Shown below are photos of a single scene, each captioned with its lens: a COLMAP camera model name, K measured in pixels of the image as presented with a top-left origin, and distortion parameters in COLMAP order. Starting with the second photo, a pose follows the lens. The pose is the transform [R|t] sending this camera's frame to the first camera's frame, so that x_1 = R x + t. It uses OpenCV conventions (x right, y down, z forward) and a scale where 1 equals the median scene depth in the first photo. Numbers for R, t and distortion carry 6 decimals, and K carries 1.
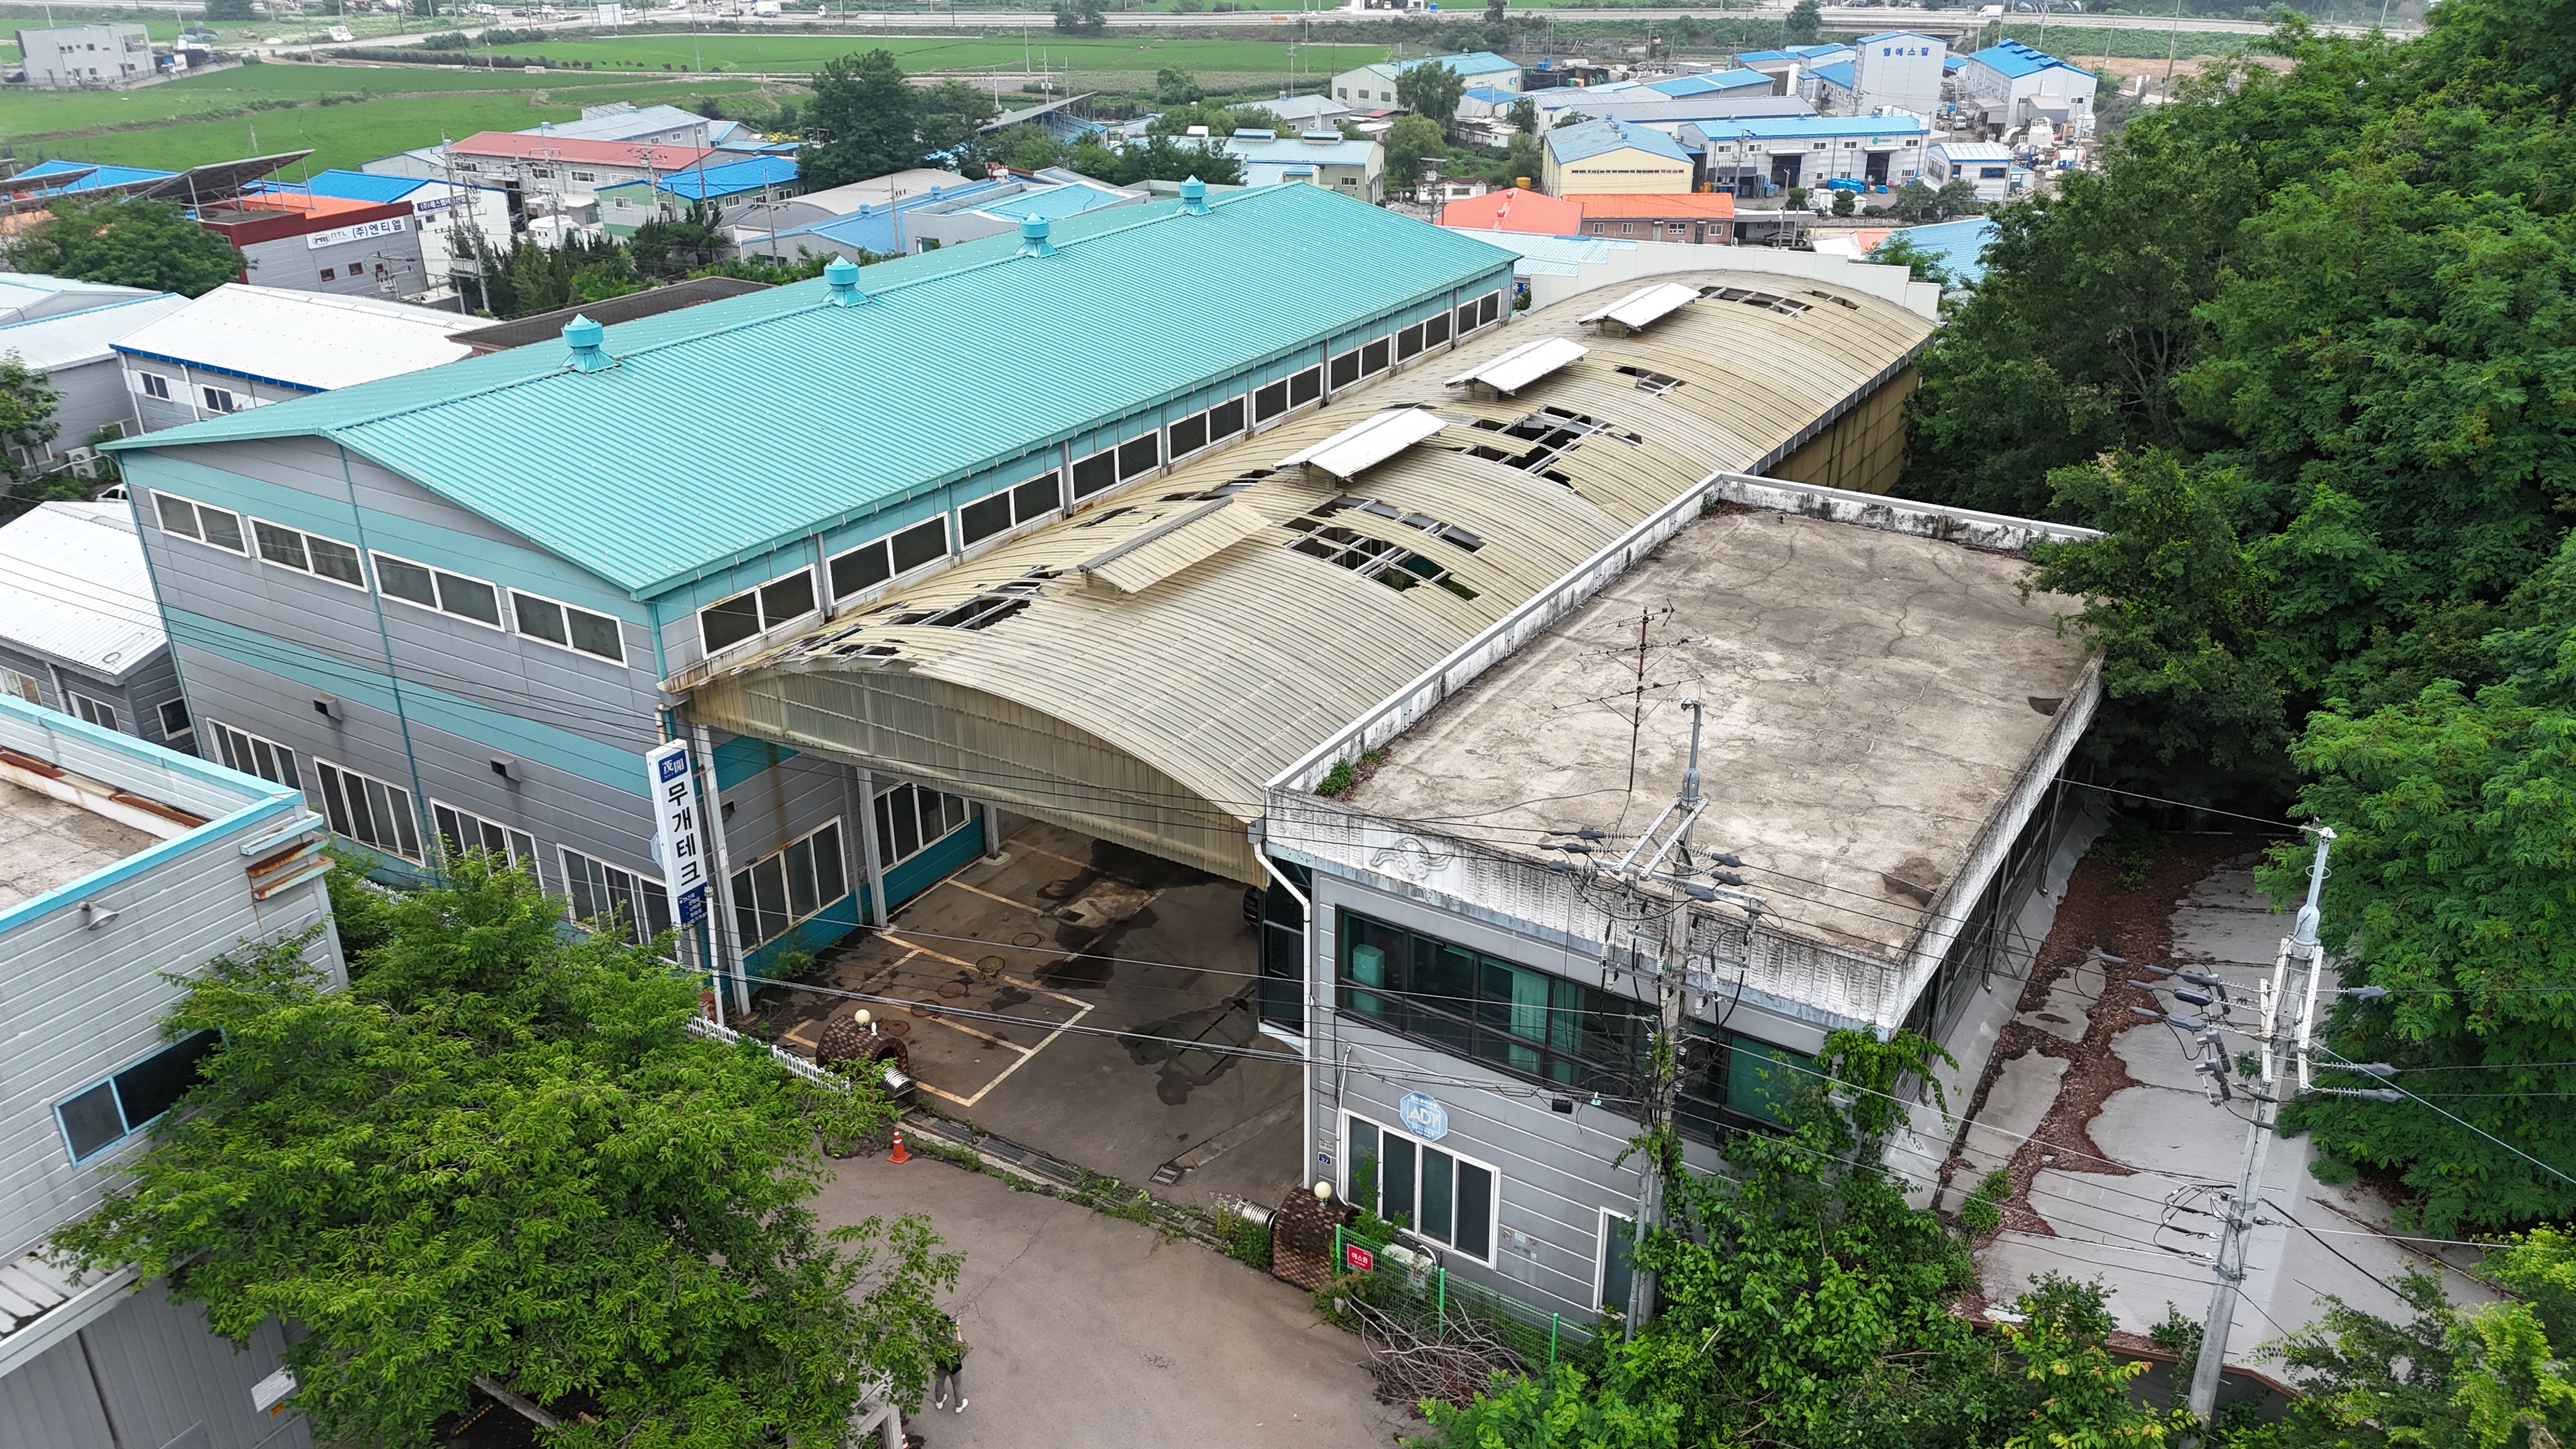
lens RADIAL K [[1879.5, 0, 1288.0], [0, 1879.5, 724.5], [0, 0, 1]] dist [0.066940, -0.050951]
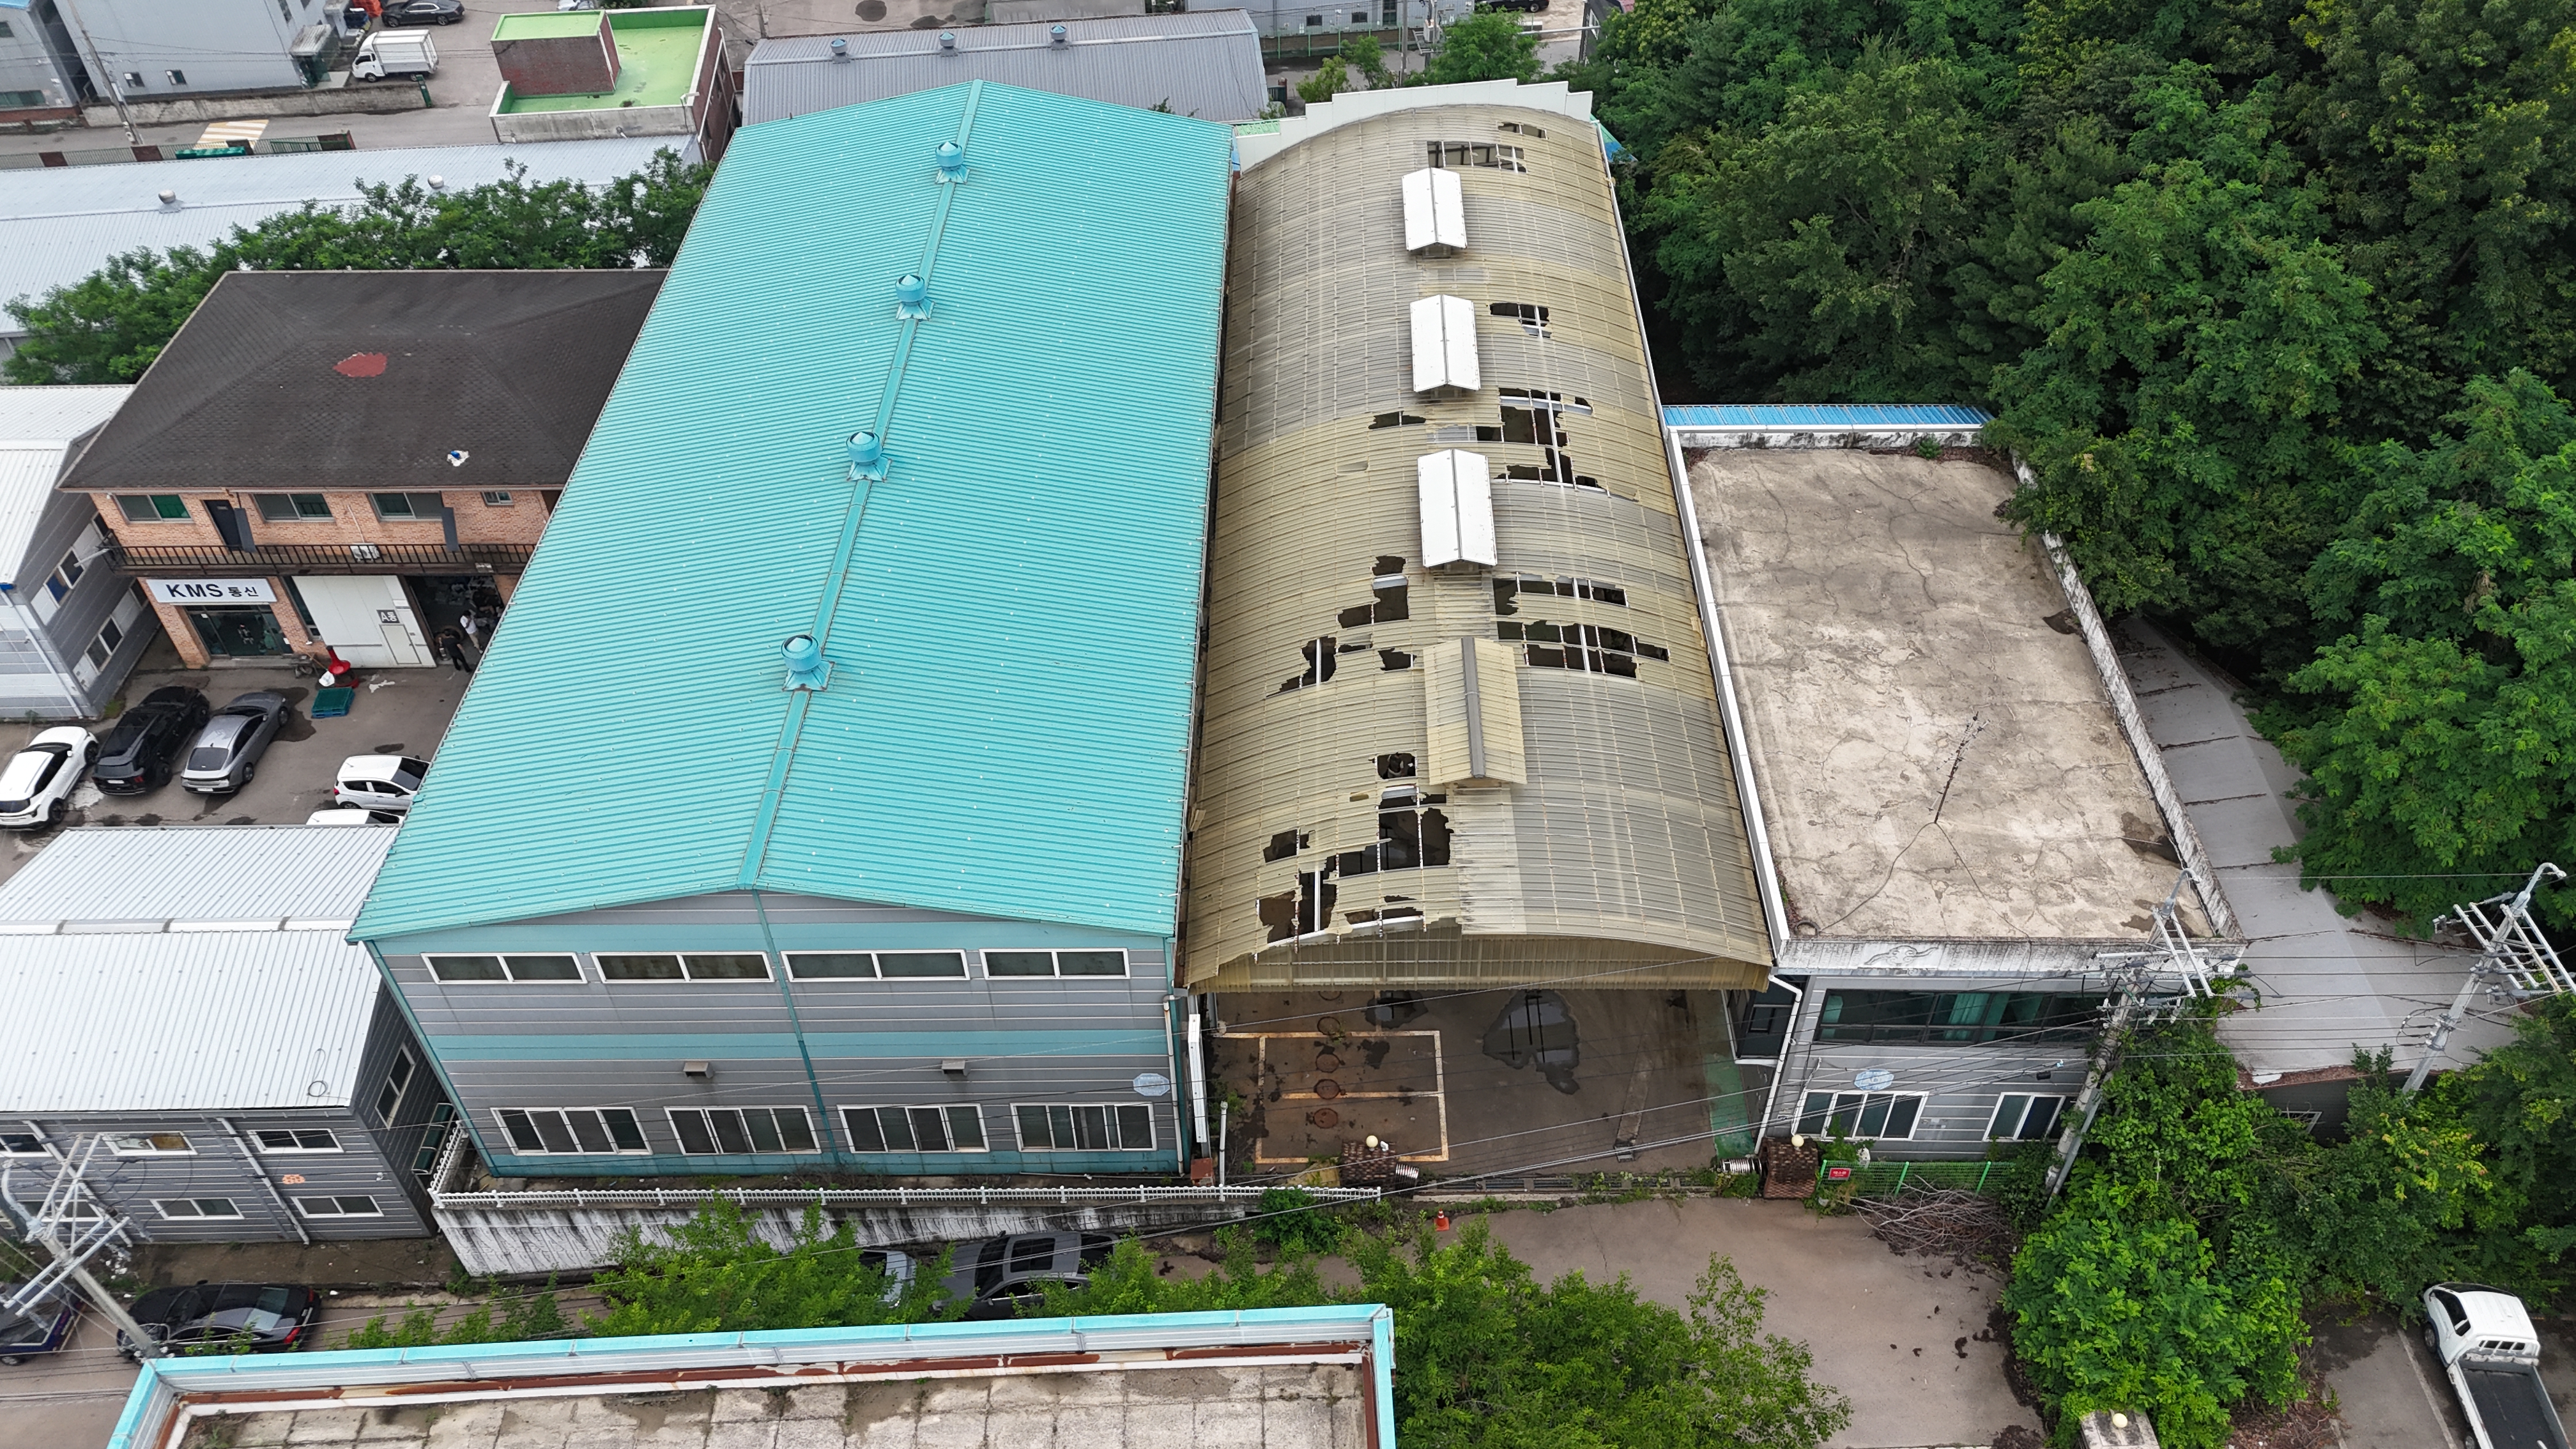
lens RADIAL K [[1879.5, 0, 1288.0], [0, 1879.5, 724.5], [0, 0, 1]] dist [0.066940, -0.050951]
pose [[0.855652, -0.363624, 0.368290, -0.649344], [0.227709, 0.903523, 0.363036, -0.582125], [-0.464767, -0.226769, 0.855901, 0.004658]]
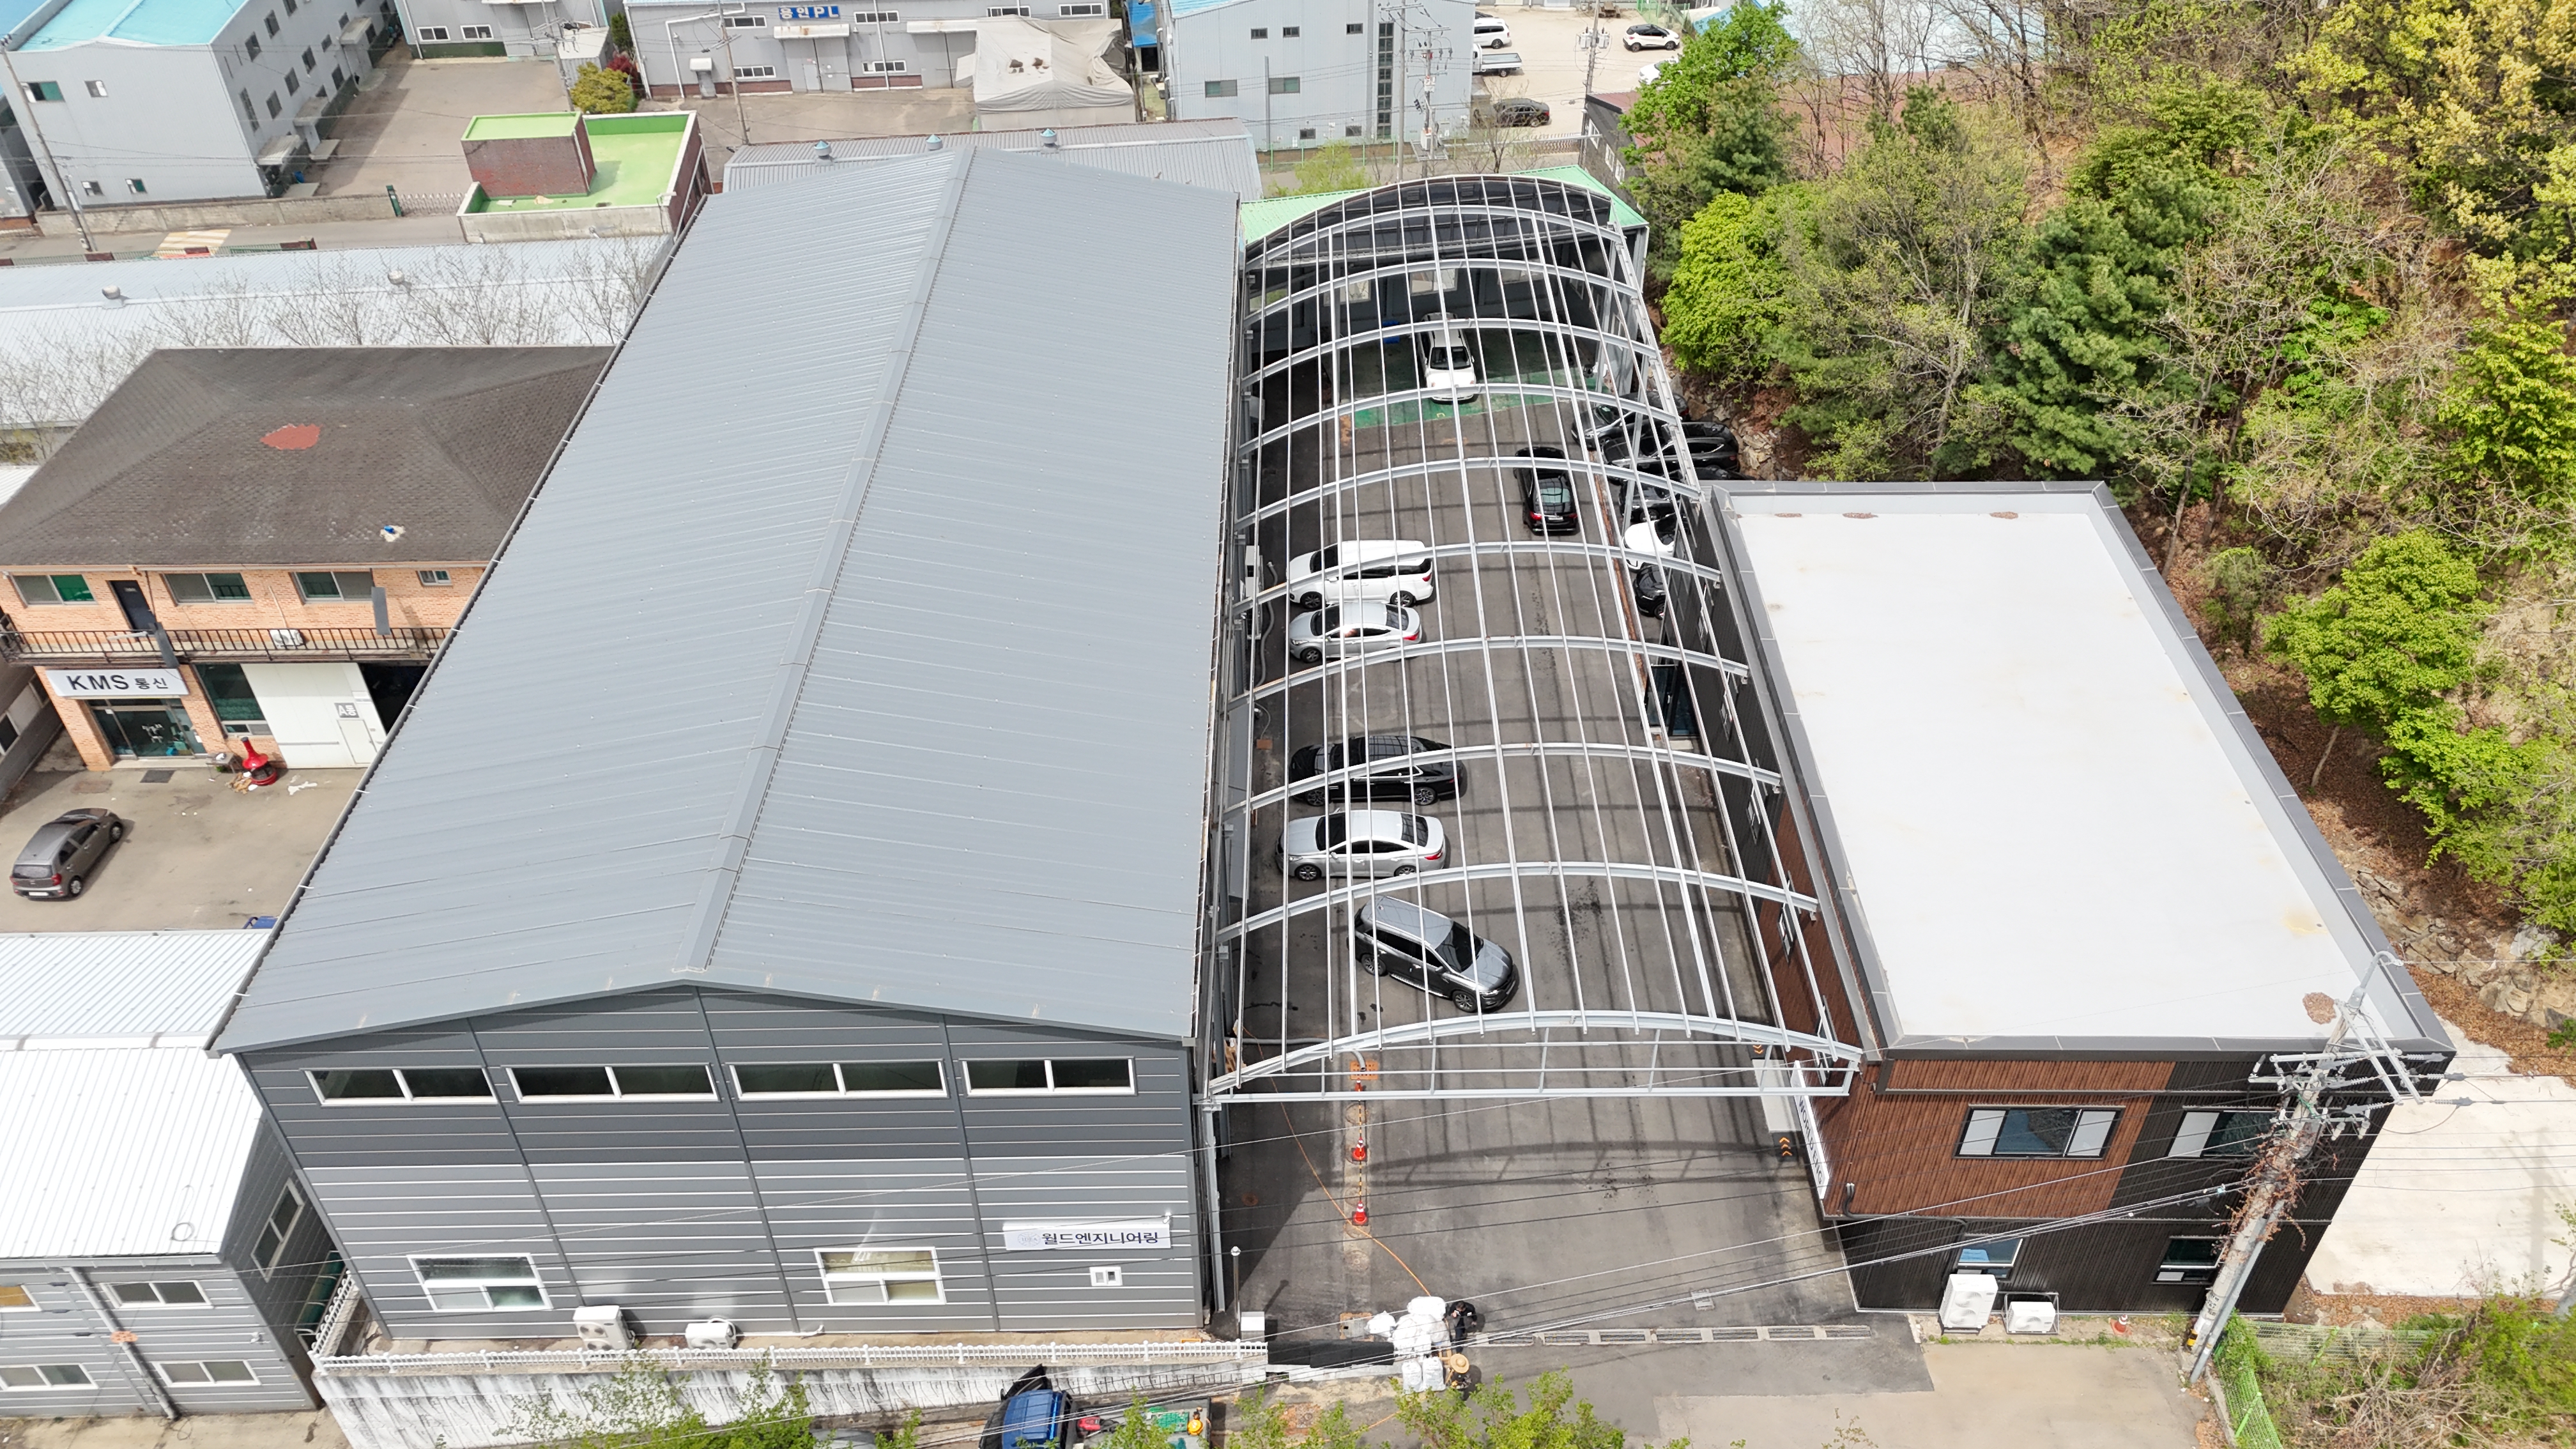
lens RADIAL K [[1879.5, 0, 1288.0], [0, 1879.5, 724.5], [0, 0, 1]] dist [0.066940, -0.050951]
pose [[0.850083, -0.336170, 0.405400, -0.632353], [0.228096, 0.928843, 0.291931, -0.492001], [-0.474691, -0.155695, 0.866272, 0.139088]]
